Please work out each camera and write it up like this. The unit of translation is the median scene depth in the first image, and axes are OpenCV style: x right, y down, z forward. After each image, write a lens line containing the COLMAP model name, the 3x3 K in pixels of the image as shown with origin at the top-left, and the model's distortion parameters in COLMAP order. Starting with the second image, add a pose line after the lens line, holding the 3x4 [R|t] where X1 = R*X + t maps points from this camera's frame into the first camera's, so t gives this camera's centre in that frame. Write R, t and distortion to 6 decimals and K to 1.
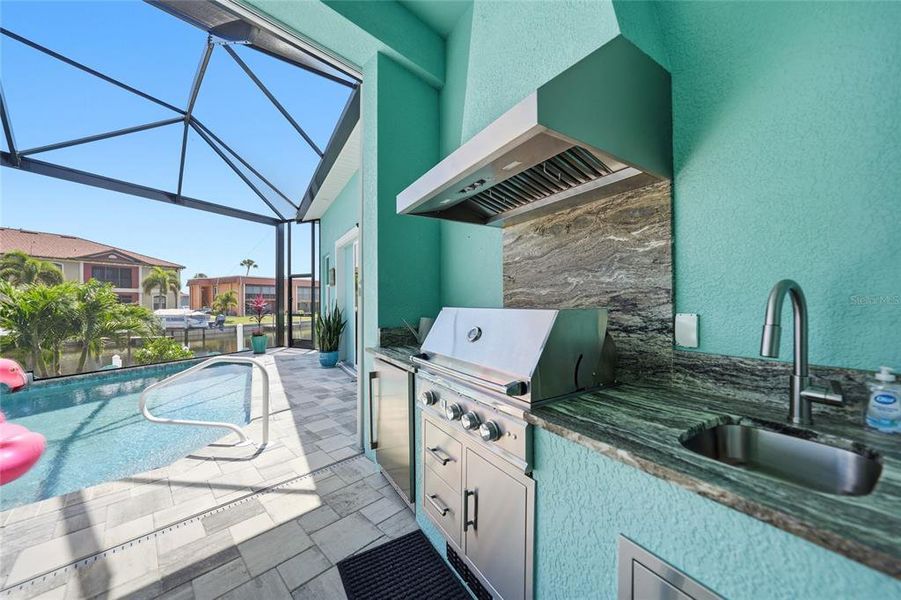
lens RADIAL K [[317.0, 0, 451.7], [0, 317.0, 300.7], [0, 0, 1]] dist [-0.026226, 0.006463]
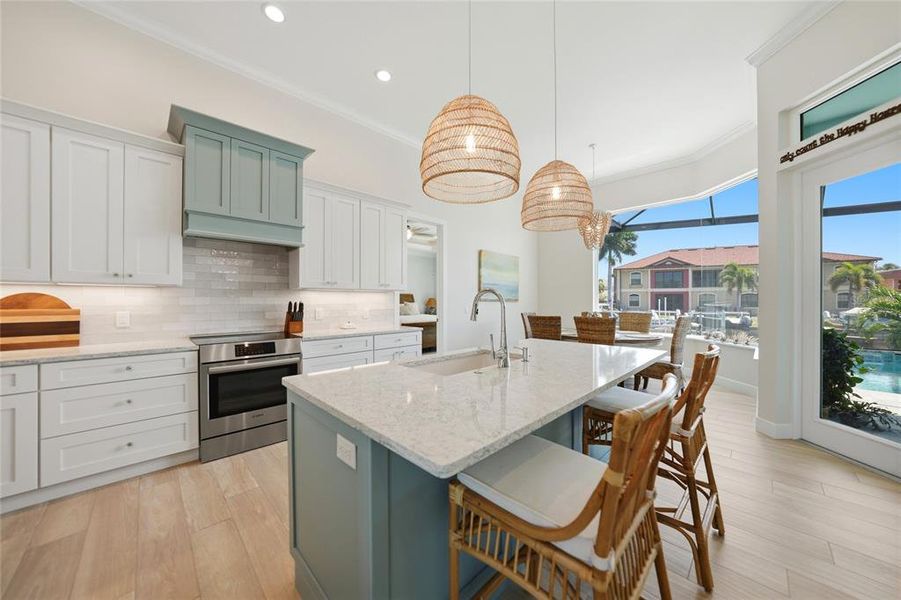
lens RADIAL K [[317.0, 0, 451.7], [0, 317.0, 300.7], [0, 0, 1]] dist [-0.026226, 0.006463]
pose [[-0.020642, 0.005296, -0.999773, 0.013060], [0.003318, 0.999981, 0.005228, -0.008971], [0.999781, -0.003210, -0.020659, -0.679200]]
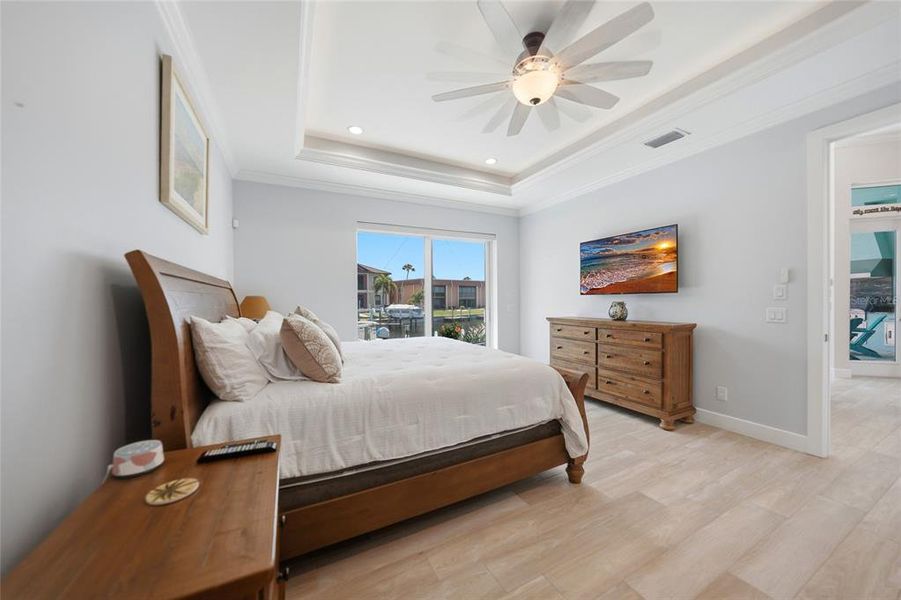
lens RADIAL K [[322.9, 0, 450.5], [0, 322.9, 300.0], [0, 0, 1]] dist [-0.001266, -0.000084]
pose [[0.945281, -0.005237, -0.326215, -0.772061], [0.008087, 0.999940, 0.007381, -0.009168], [0.326157, -0.009616, 0.945267, -1.110836]]
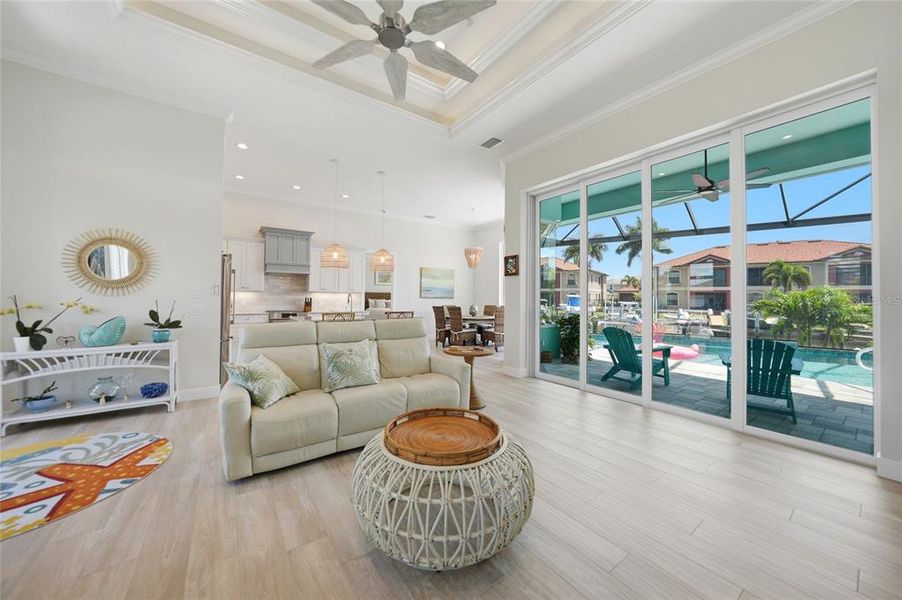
lens RADIAL K [[320.5, 0, 451.3], [0, 320.5, 294.5], [0, 0, 1]] dist [-0.025878, 0.004730]
pose [[-0.180401, -0.006644, -0.983571, 0.413738], [-0.003230, 0.999976, -0.006162, -0.010182], [0.983588, 0.002065, -0.180418, -0.341959]]
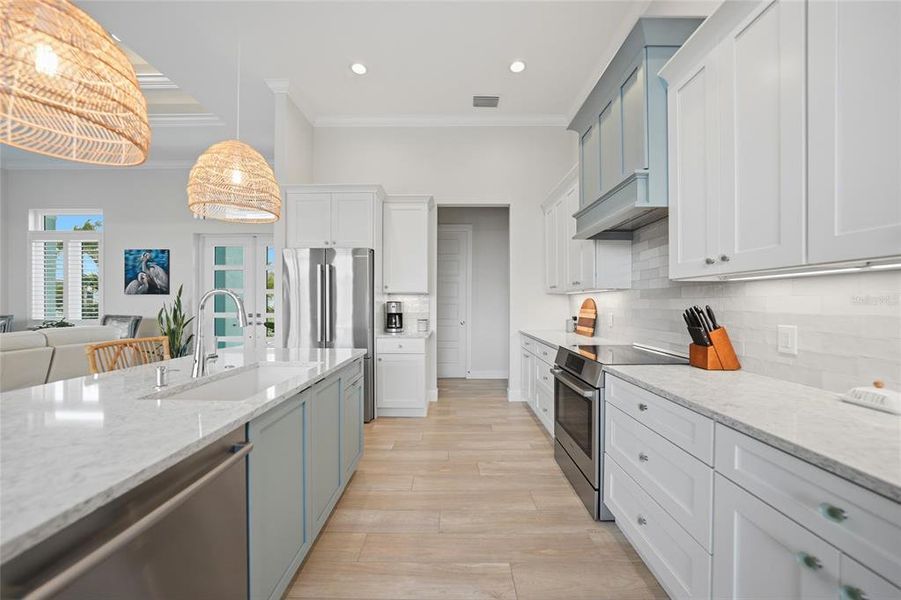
lens RADIAL K [[322.9, 0, 450.5], [0, 322.9, 300.0], [0, 0, 1]] dist [-0.001266, -0.000084]
pose [[-0.687687, 0.008190, 0.725961, -0.393037], [-0.005362, 0.999852, -0.016359, -0.006111], [-0.725988, -0.015143, -0.687541, -0.629008]]
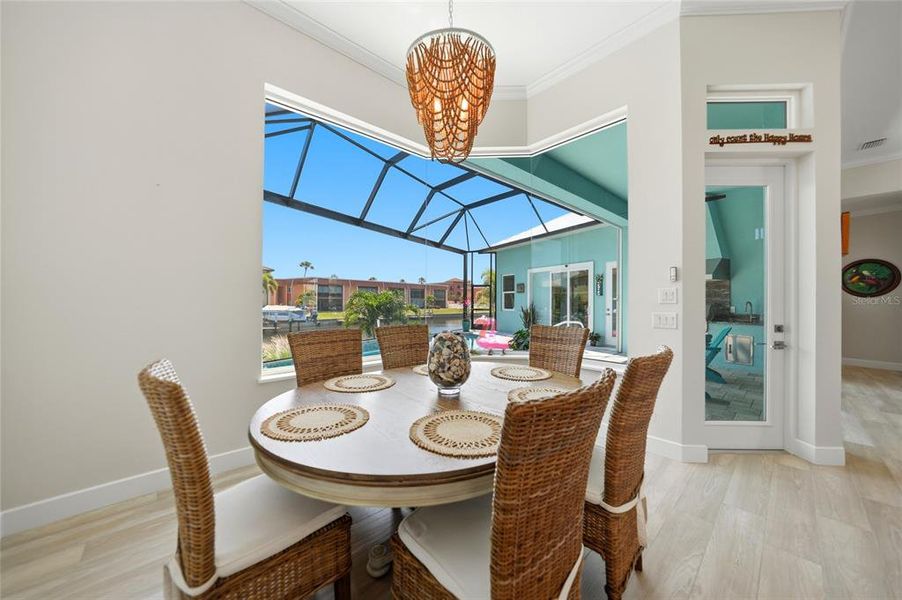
lens RADIAL K [[317.4, 0, 452.2], [0, 317.4, 300.7], [0, 0, 1]] dist [-0.026226, 0.006463]
pose [[0.997580, 0.006847, -0.069190, -0.506930], [-0.006574, 0.999970, 0.004167, -0.006630], [0.069216, -0.003703, 0.997595, -0.643604]]
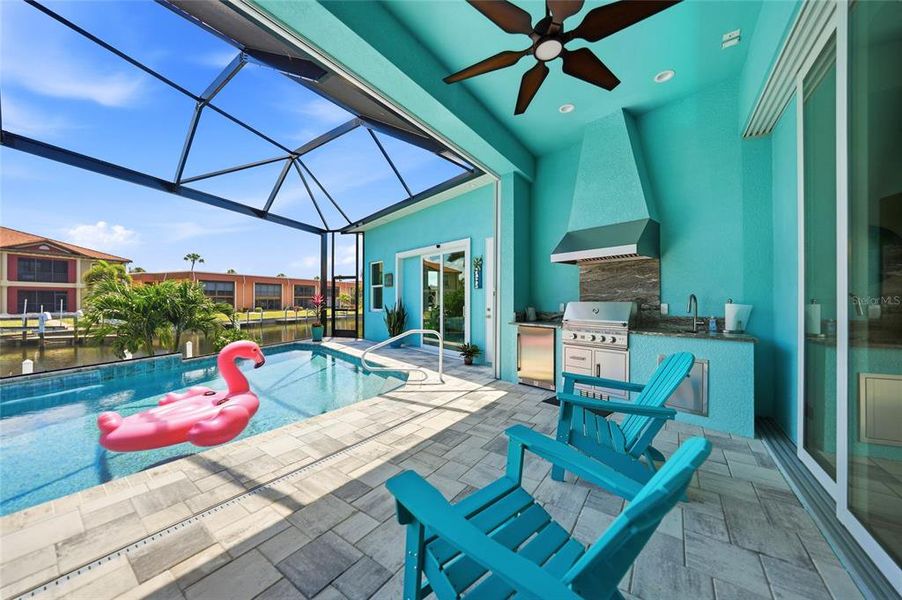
lens RADIAL K [[312.9, 0, 452.2], [0, 312.9, 300.7], [0, 0, 1]] dist [-0.026316, 0.006107]
pose [[0.987746, 0.004687, 0.156003, -0.254392], [-0.005632, 0.999968, 0.005616, 0.001088], [-0.155971, -0.006426, 0.987741, -0.239635]]
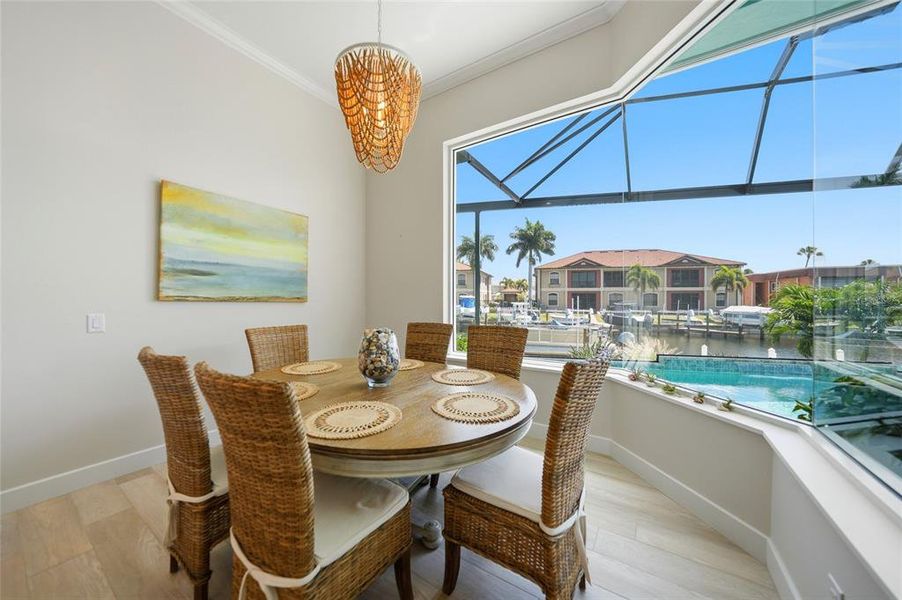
lens RADIAL K [[317.4, 0, 452.2], [0, 317.4, 300.7], [0, 0, 1]] dist [-0.026226, 0.006463]
pose [[0.187210, 0.008241, -0.982285, -0.315603], [0.001957, 0.999960, 0.008762, -0.006568], [0.982318, -0.003563, 0.187186, -0.440015]]
